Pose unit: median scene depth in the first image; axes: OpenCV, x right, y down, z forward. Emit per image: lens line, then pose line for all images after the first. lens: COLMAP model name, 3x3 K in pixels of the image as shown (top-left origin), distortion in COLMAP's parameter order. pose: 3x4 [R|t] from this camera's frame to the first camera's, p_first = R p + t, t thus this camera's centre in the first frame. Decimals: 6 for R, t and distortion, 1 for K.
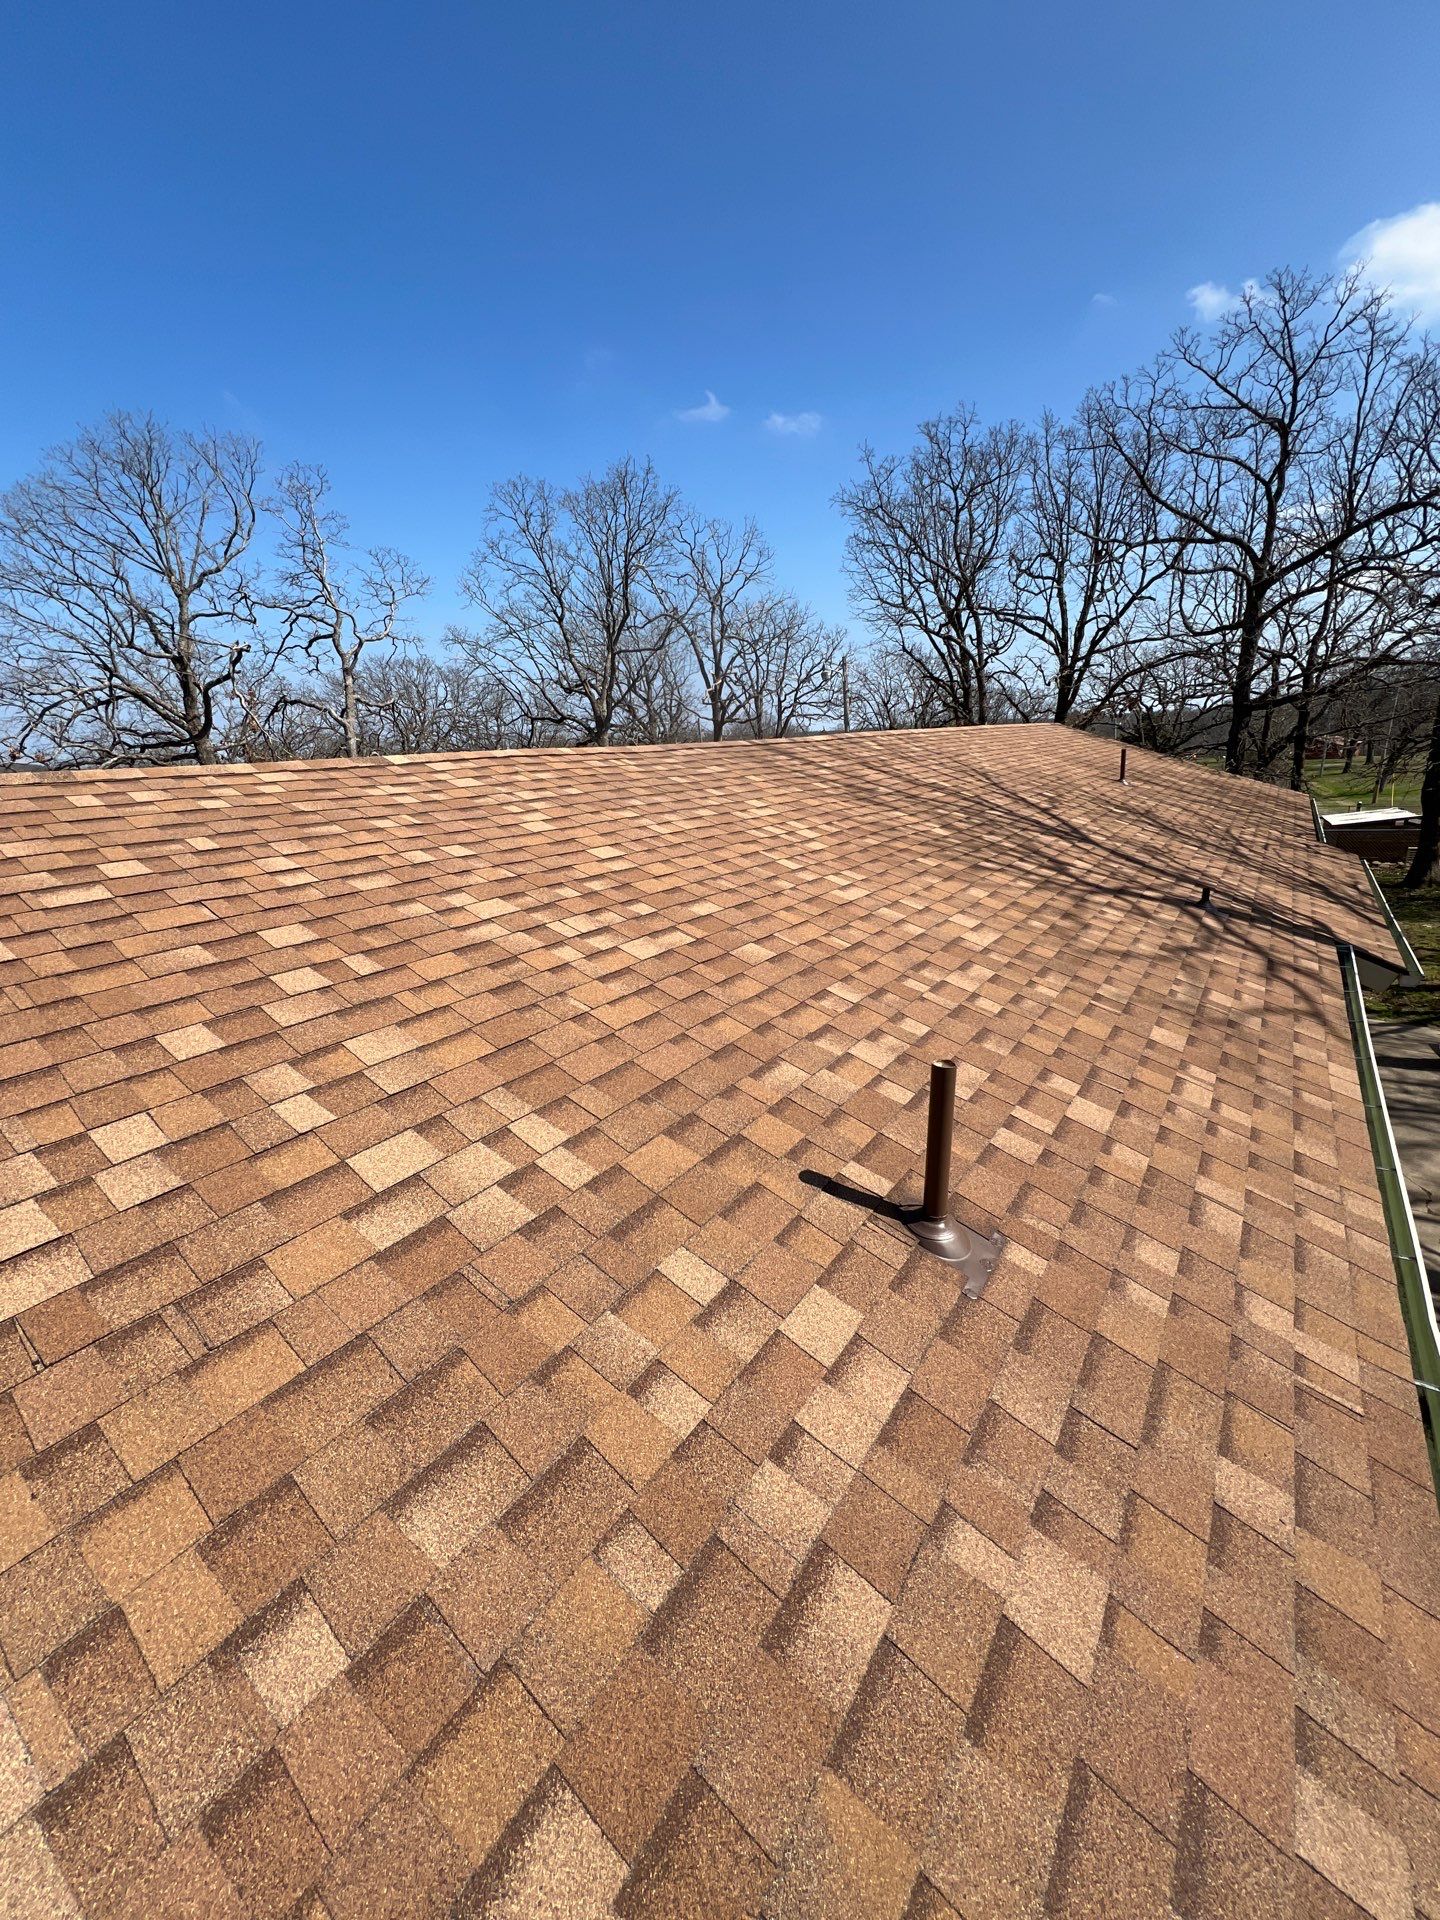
lens RADIAL K [[767.3, 0, 718.7], [0, 767.3, 960.9], [0, 0, 1]] dist [-0.000968, 0.000109]
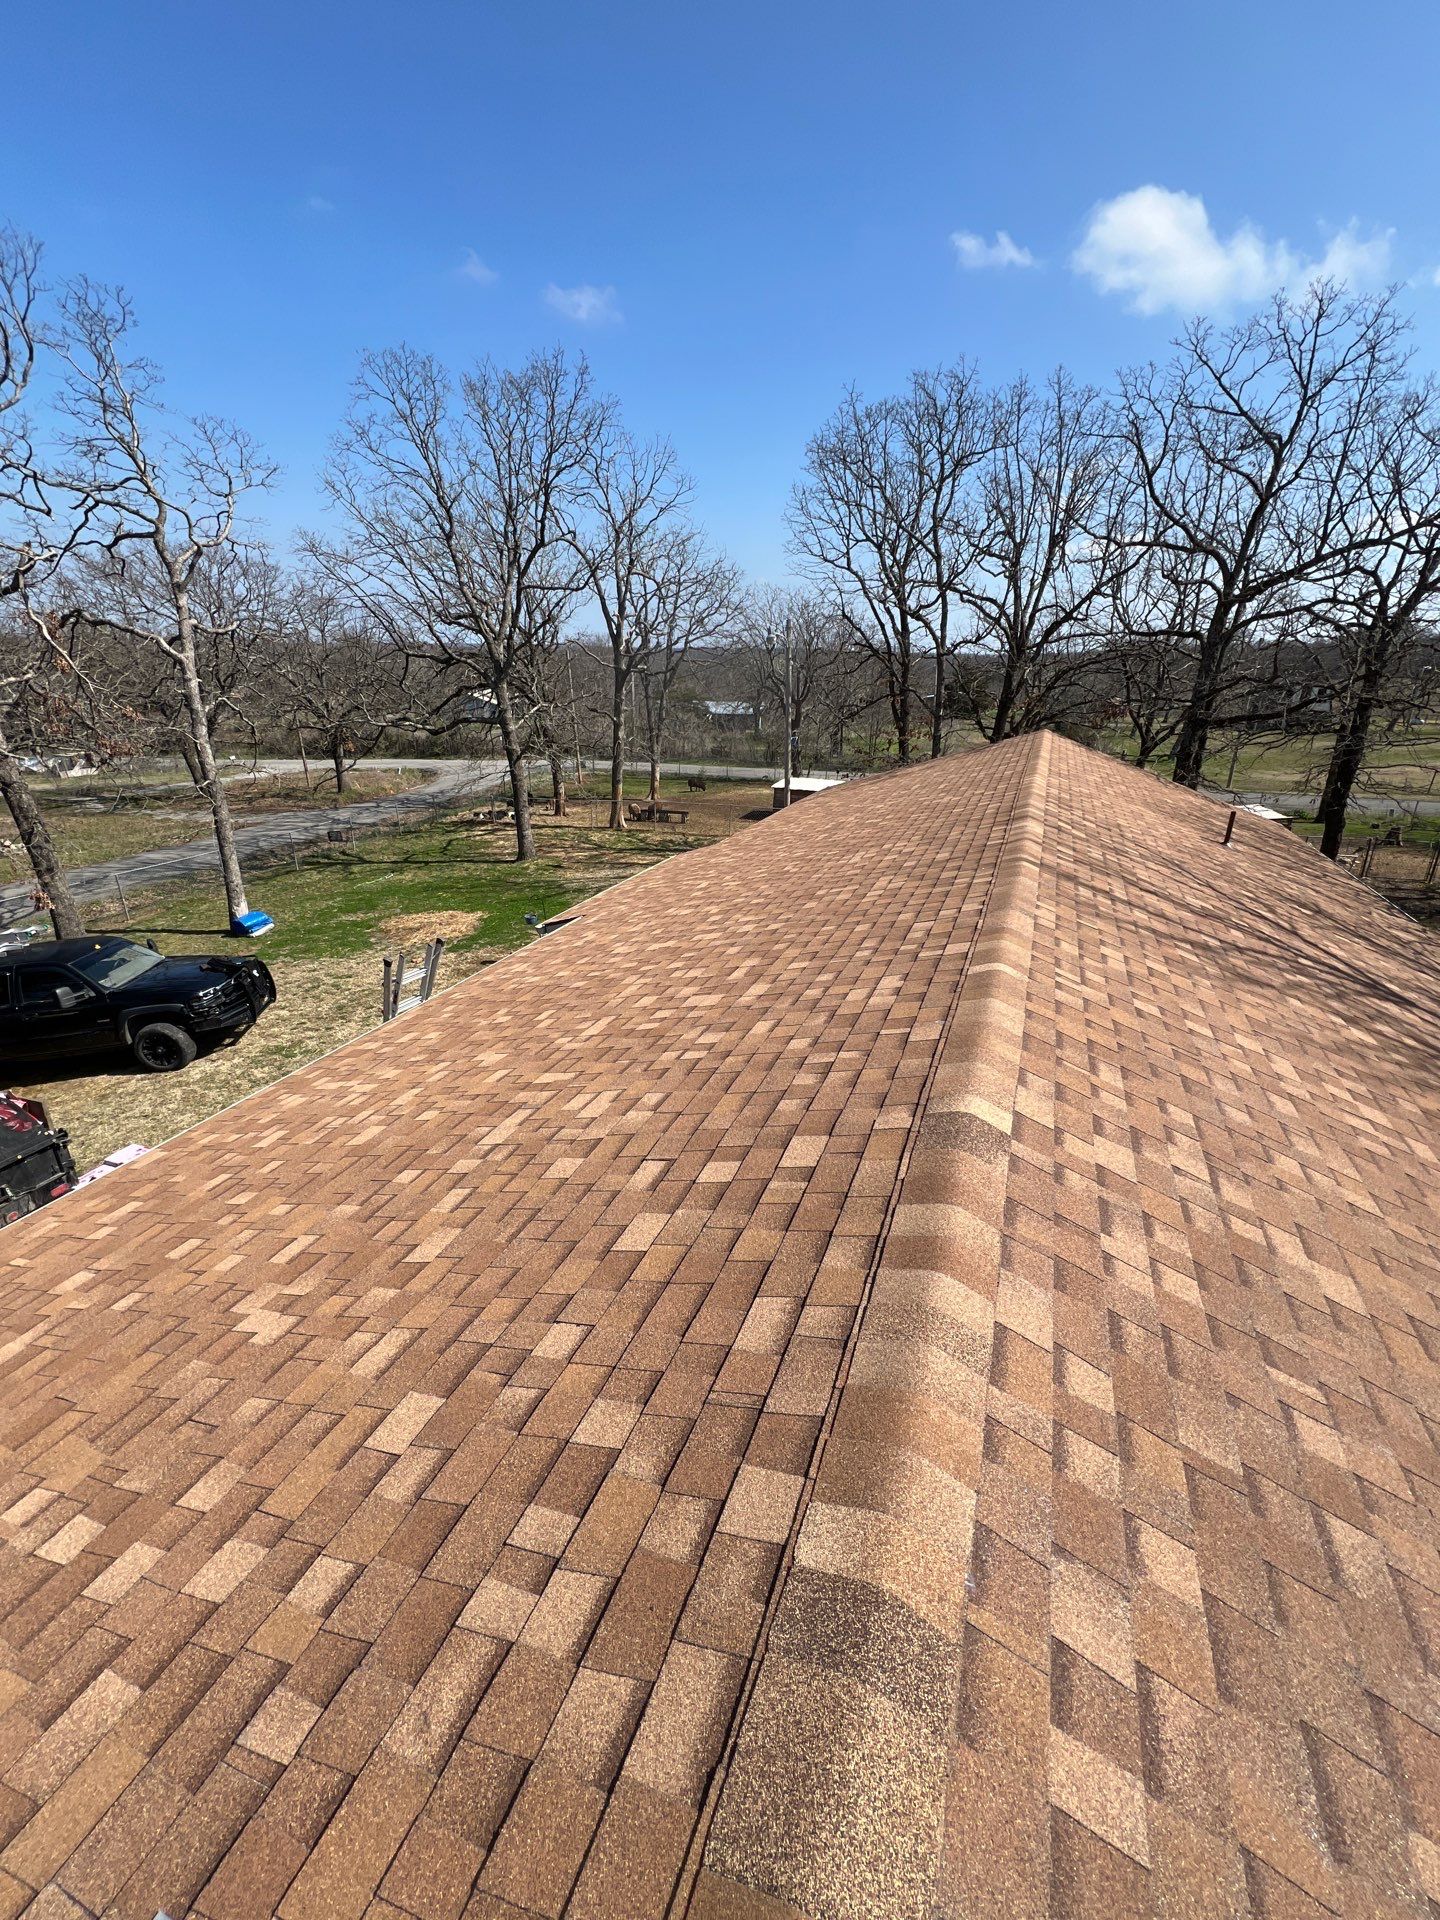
lens RADIAL K [[767.3, 0, 718.7], [0, 767.3, 960.9], [0, 0, 1]] dist [-0.000968, 0.000109]
pose [[0.971654, -0.017065, 0.235790, -0.821237], [-0.006230, 0.995196, 0.097701, -0.473295], [-0.236324, -0.096400, 0.966880, 0.570190]]
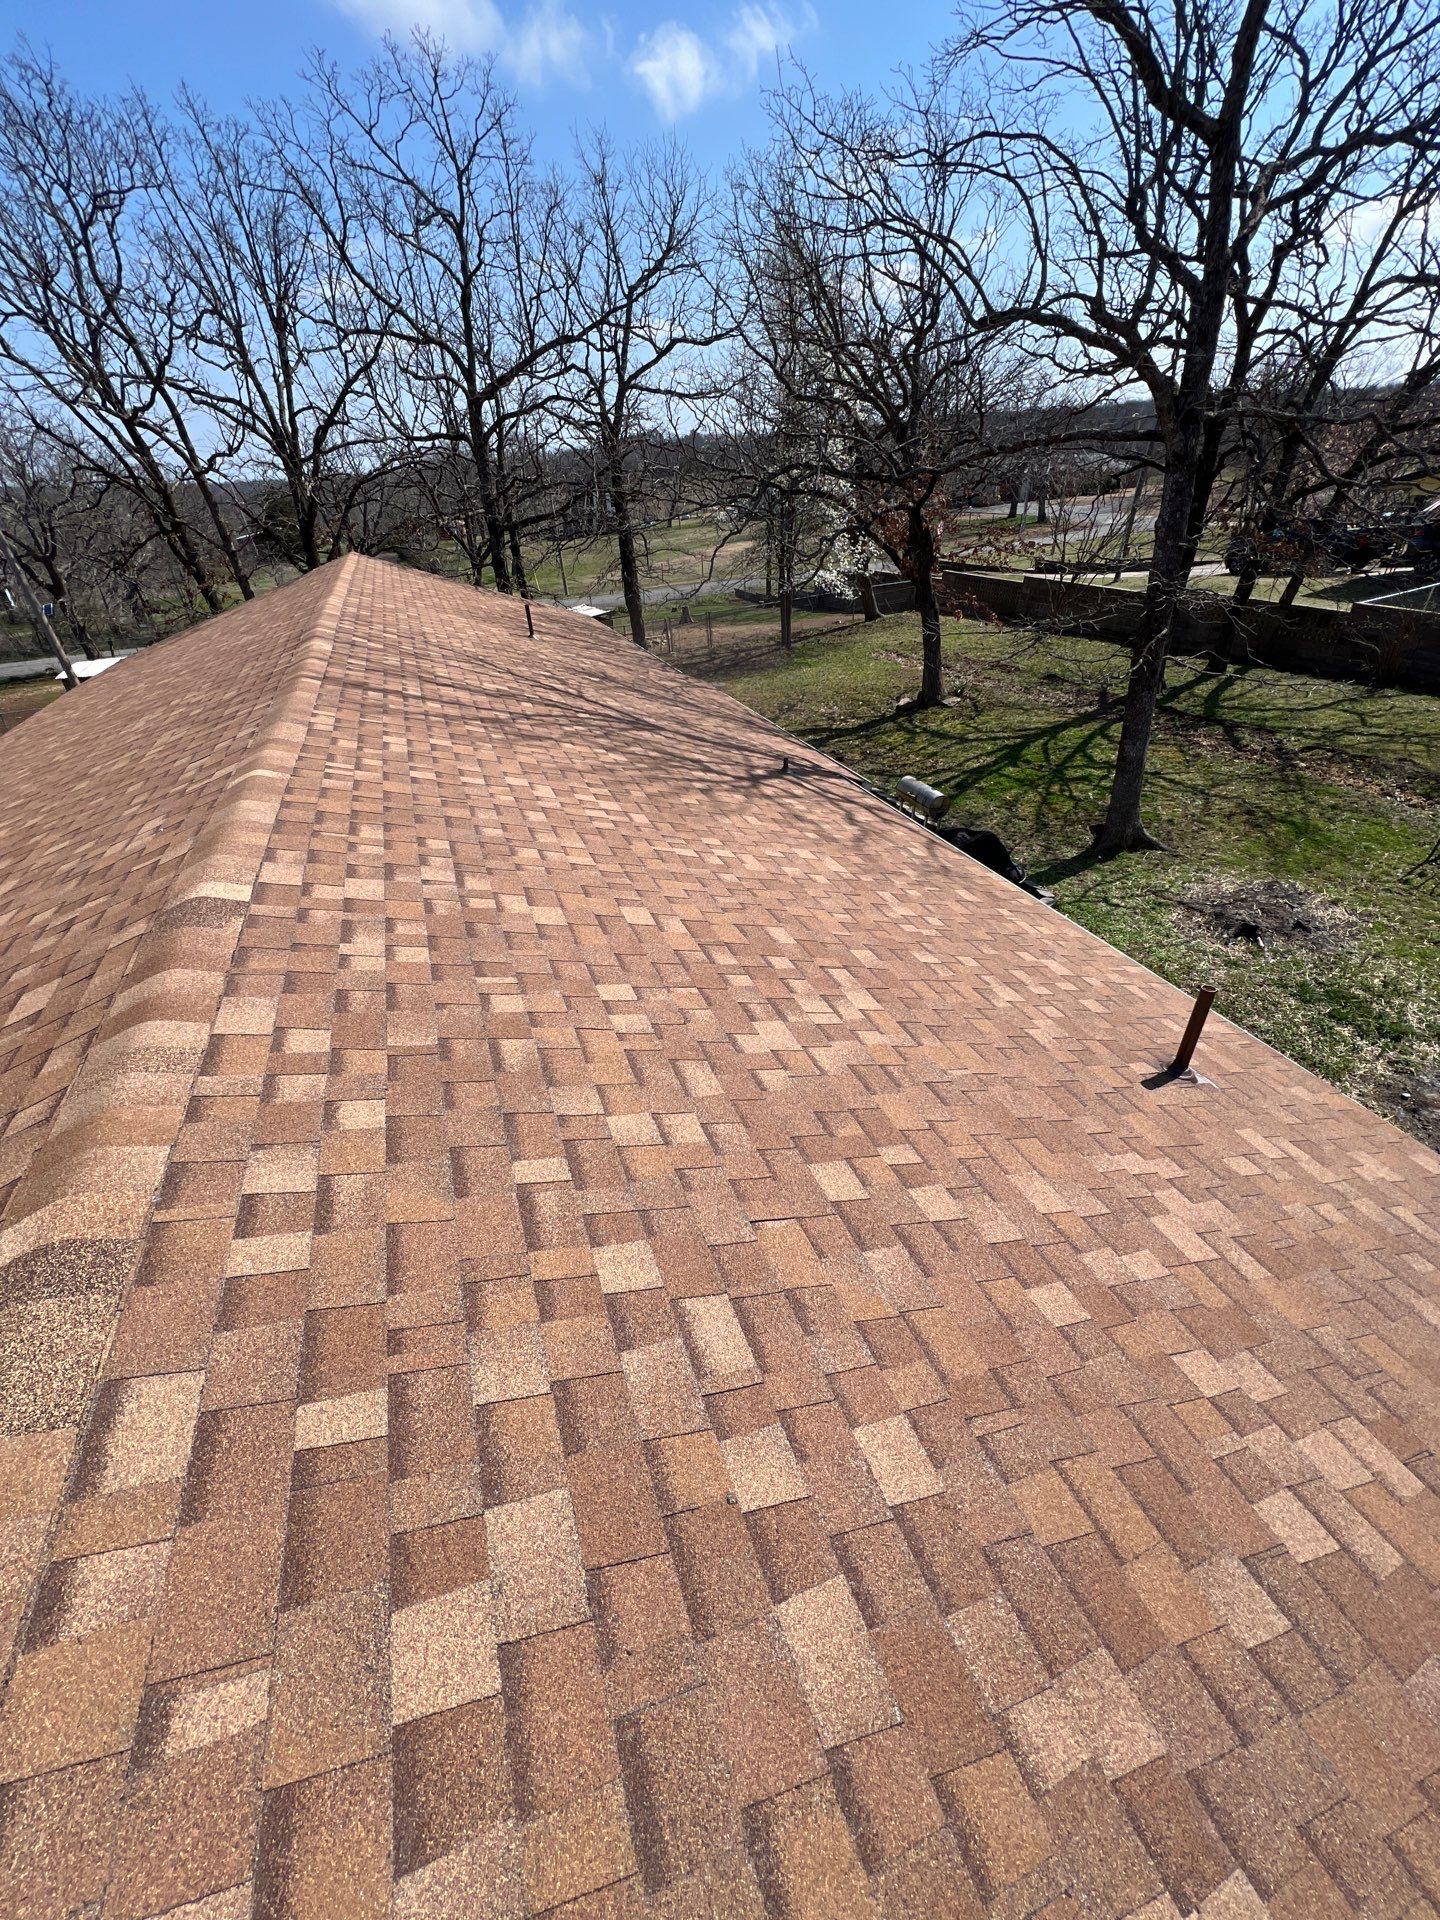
lens RADIAL K [[767.3, 0, 718.7], [0, 767.3, 960.9], [0, 0, 1]] dist [-0.000968, 0.000109]
pose [[0.559796, -0.419395, 0.714658, -0.719127], [0.233289, 0.907339, 0.349733, -0.366981], [-0.795113, -0.029057, 0.605764, 0.377956]]
